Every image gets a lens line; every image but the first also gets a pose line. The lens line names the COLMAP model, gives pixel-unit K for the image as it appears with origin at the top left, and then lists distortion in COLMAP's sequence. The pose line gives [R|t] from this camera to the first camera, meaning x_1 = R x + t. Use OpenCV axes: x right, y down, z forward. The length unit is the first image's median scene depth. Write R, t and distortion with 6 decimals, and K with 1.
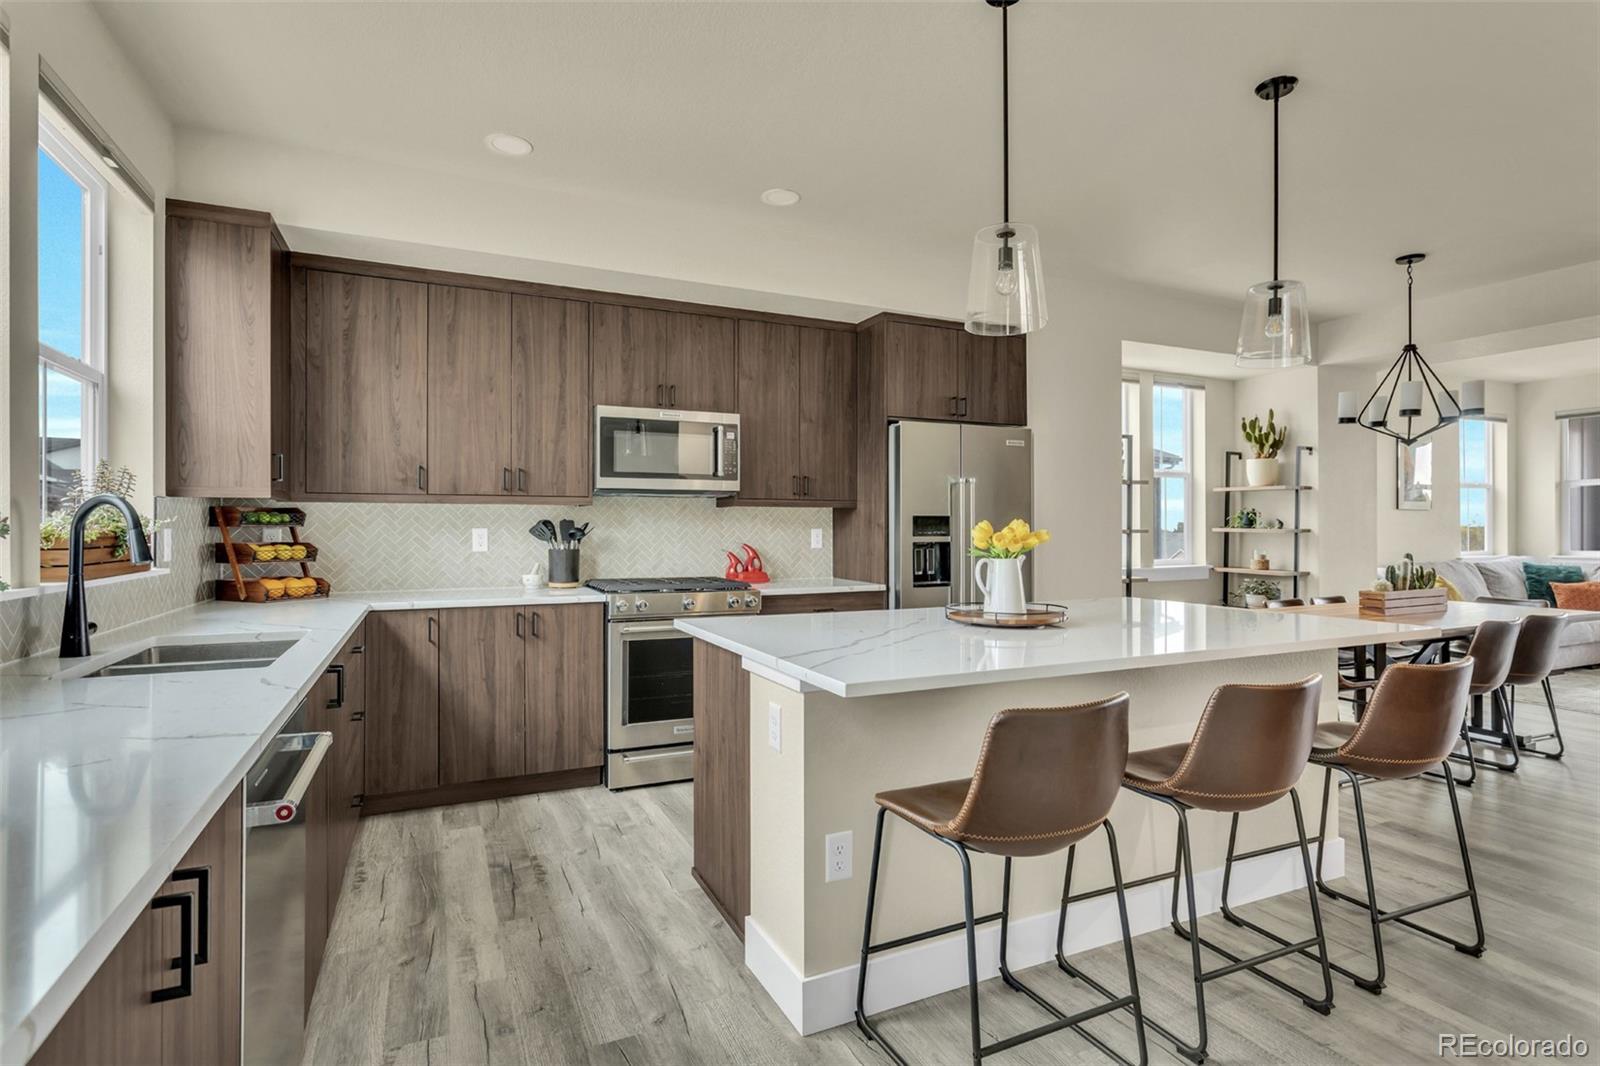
lens RADIAL K [[804.9, 0, 809.3], [0, 804.9, 530.4], [0, 0, 1]] dist [-0.009679, 0.009936]
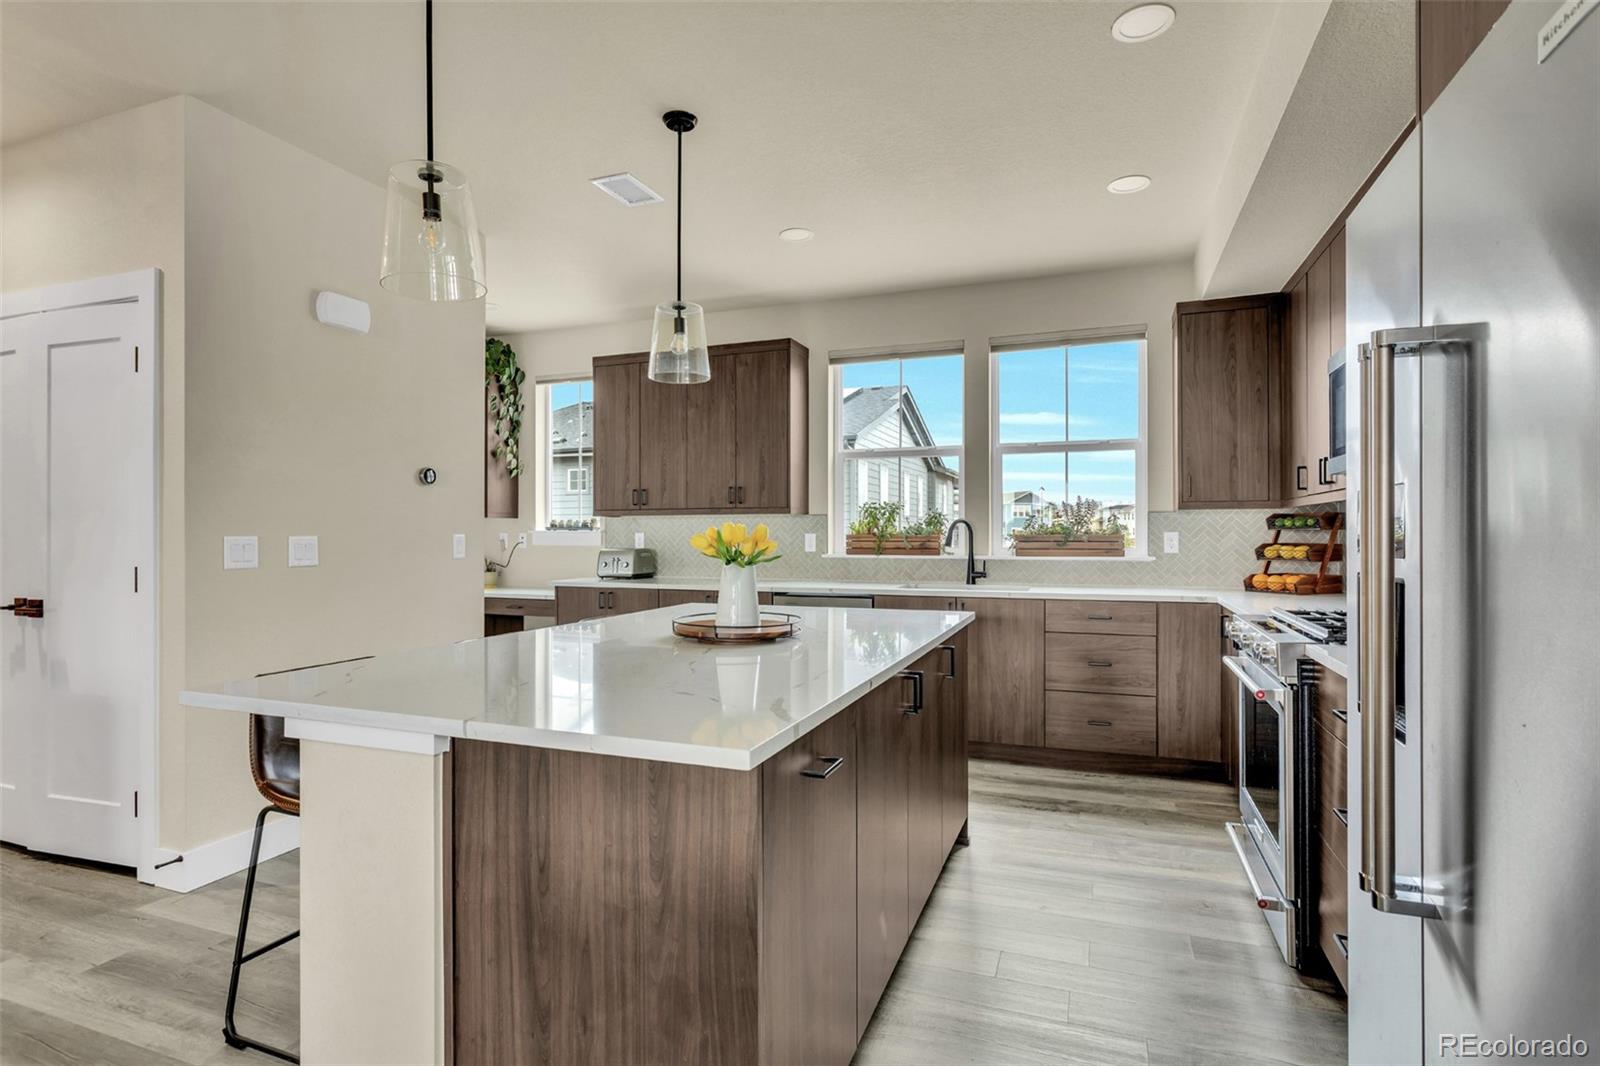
lens RADIAL K [[804.9, 0, 804.8], [0, 804.9, 548.2], [0, 0, 1]] dist [-0.009679, 0.009936]
pose [[-0.707699, 0.015475, -0.706344, 0.384282], [0.002490, 0.999809, 0.019409, -0.001645], [0.706509, 0.011977, -0.707602, 0.780312]]
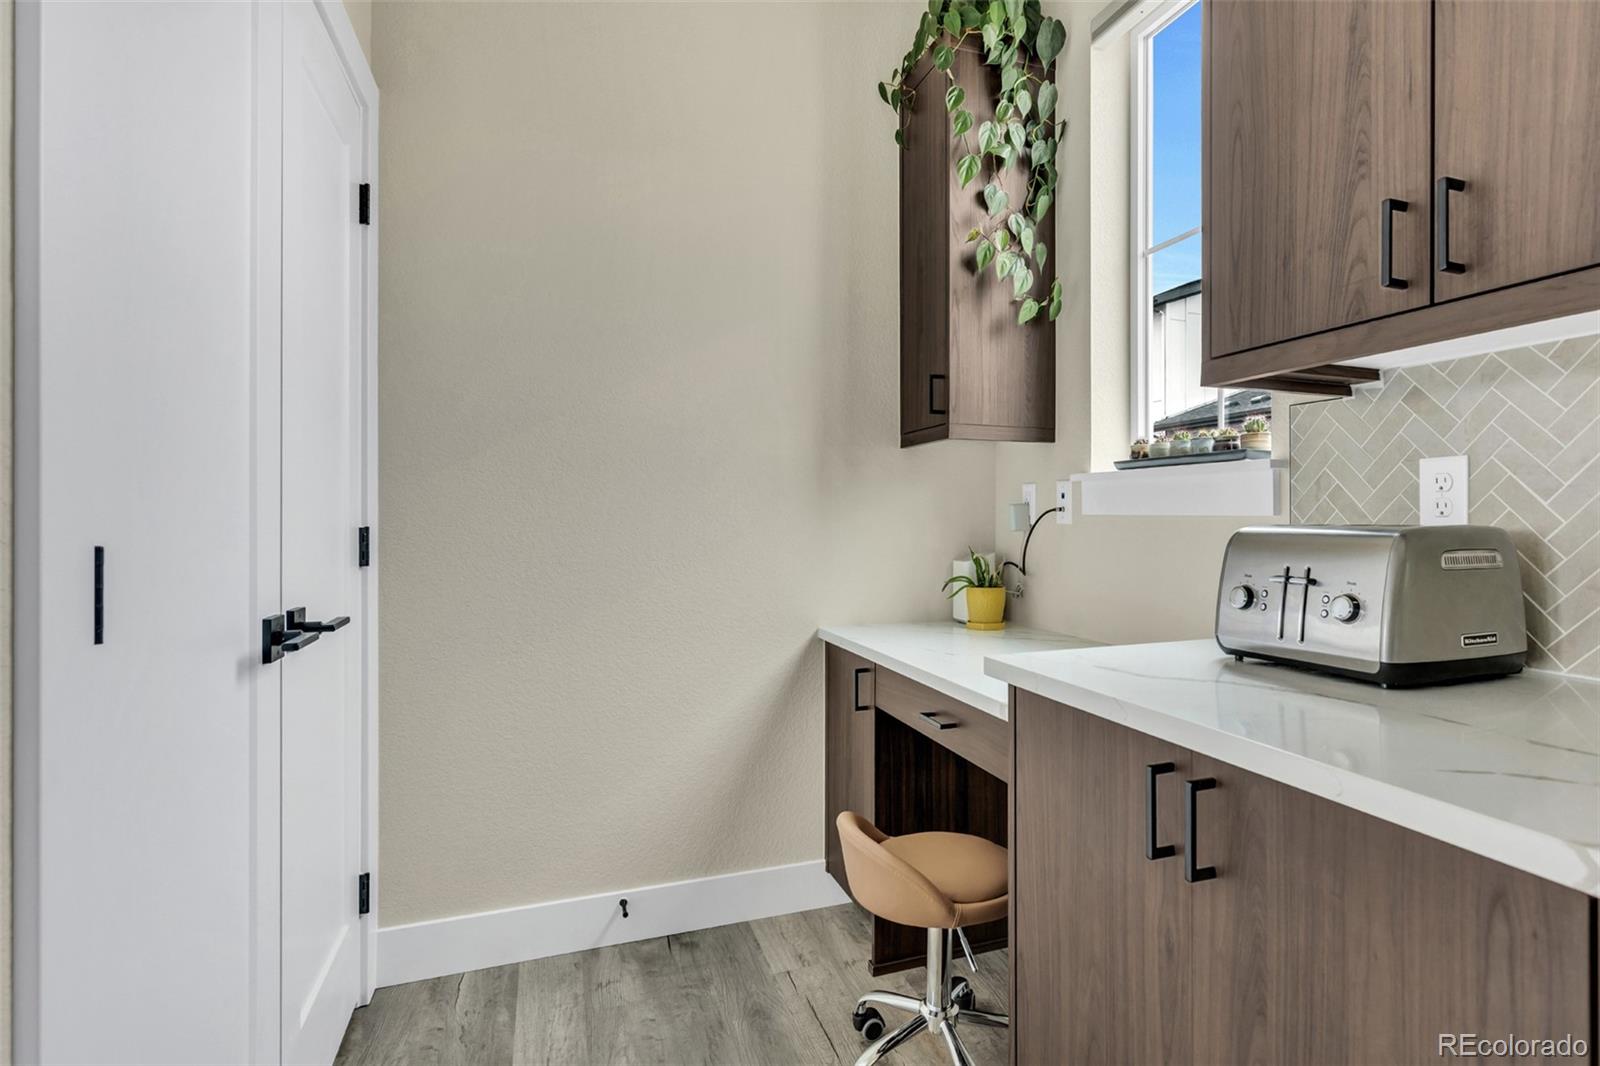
lens RADIAL K [[804.9, 0, 877.9], [0, 804.9, 516.4], [0, 0, 1]] dist [-0.009679, 0.009936]
pose [[-0.998309, -0.000405, 0.058133, -0.019879], [-0.000441, 1.000000, -0.000606, 0.014294], [-0.058133, -0.000630, -0.998309, 0.178938]]
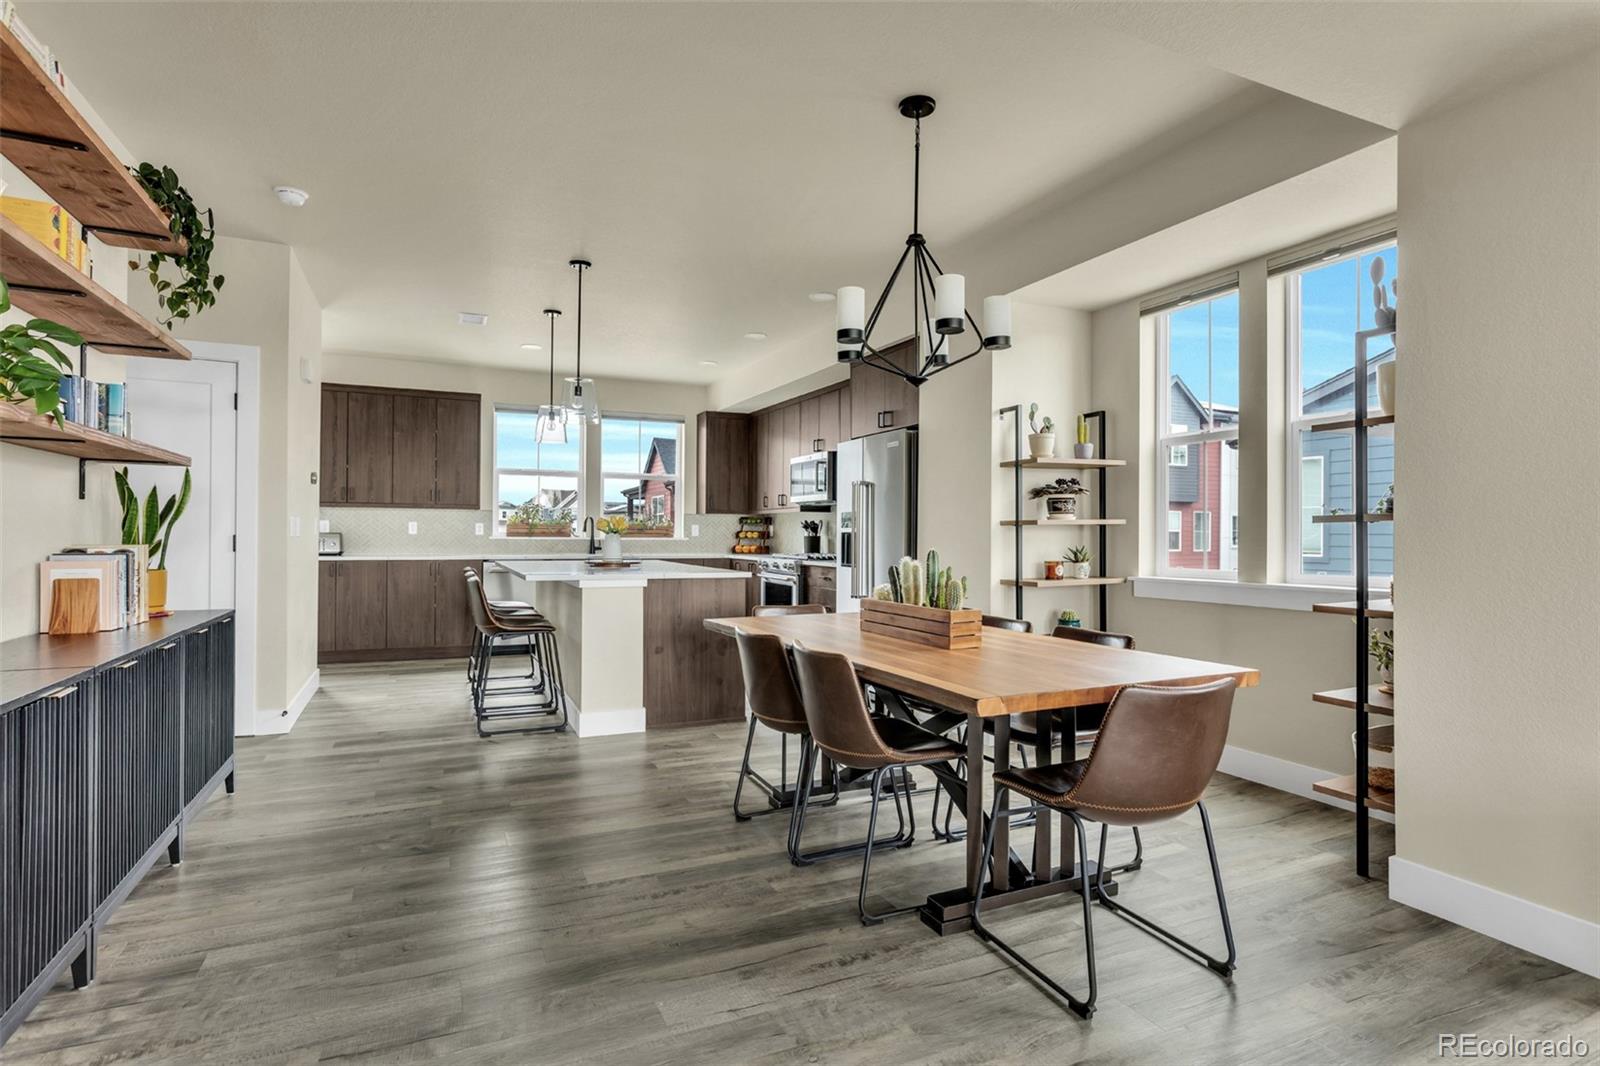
lens RADIAL K [[804.9, 0, 812.3], [0, 804.9, 525.1], [0, 0, 1]] dist [-0.009679, 0.009936]
pose [[0.010256, -0.009342, -0.999904, 1.067222], [-0.007624, 0.999927, -0.009421, 0.011075], [0.999918, 0.007720, 0.010184, 0.685241]]
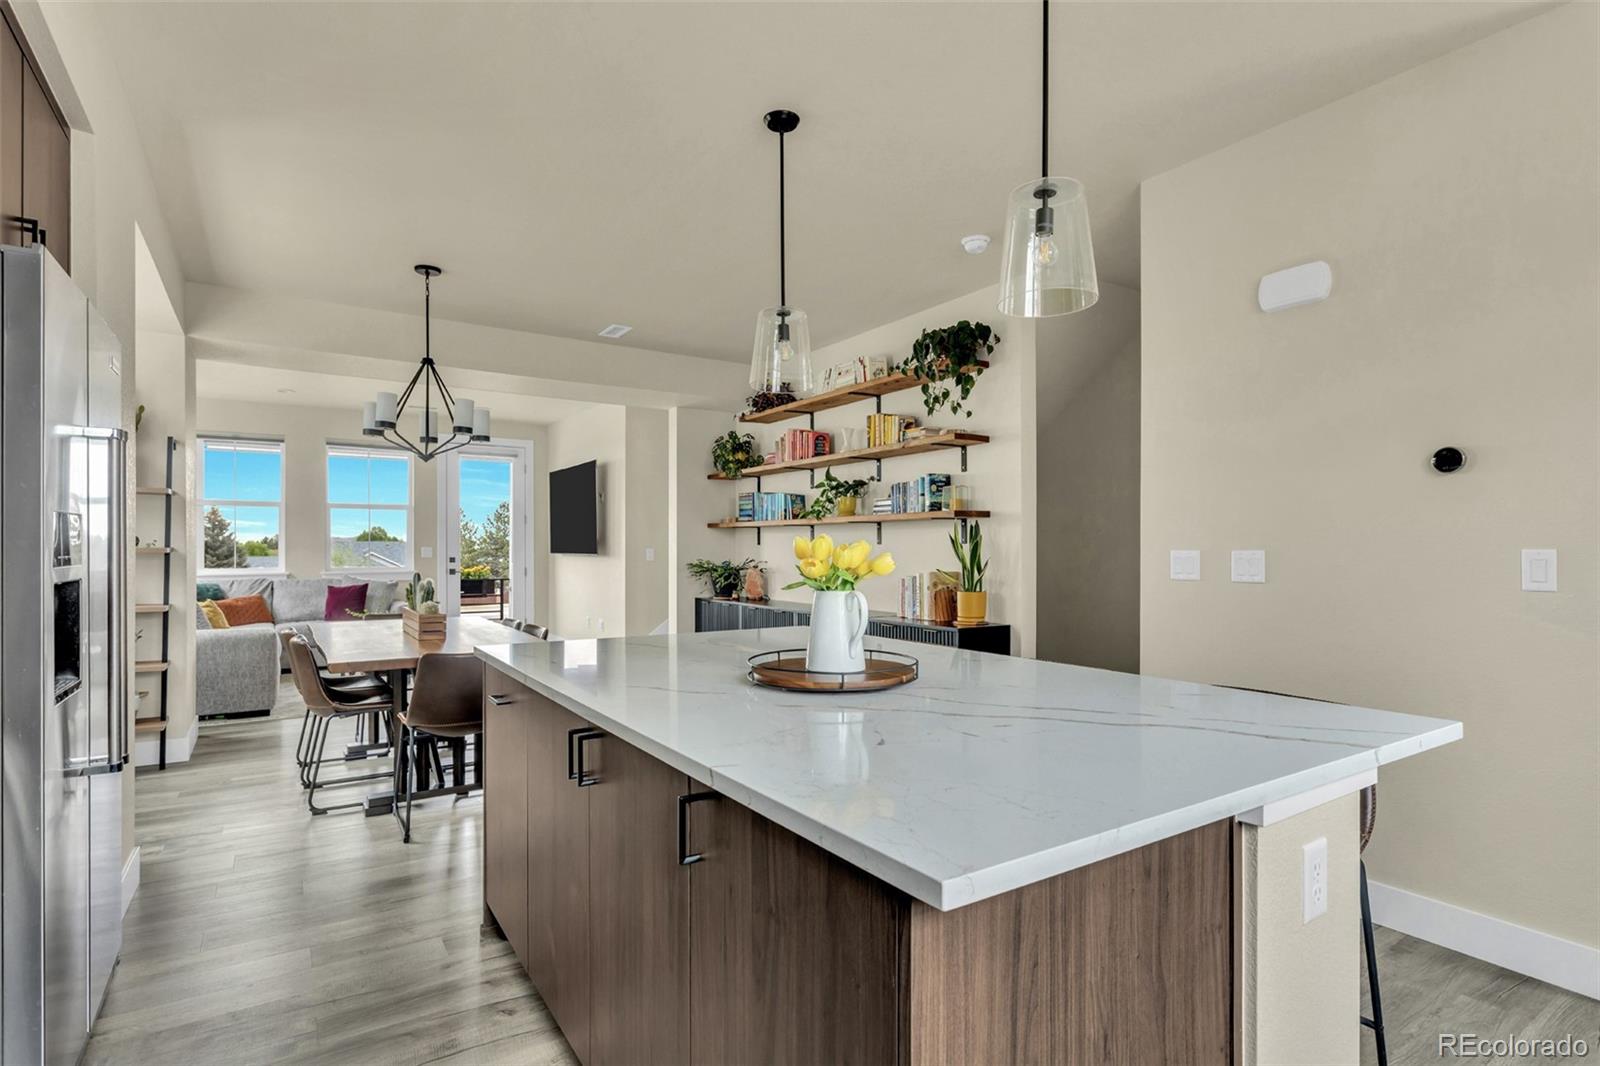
lens RADIAL K [[804.9, 0, 797.5], [0, 804.9, 547.3], [0, 0, 1]] dist [-0.009679, 0.009936]
pose [[-0.141340, 0.000458, 0.989961, -0.212697], [0.000588, 1.000000, -0.000379, -0.001645], [-0.989961, 0.000529, -0.141340, 0.517586]]
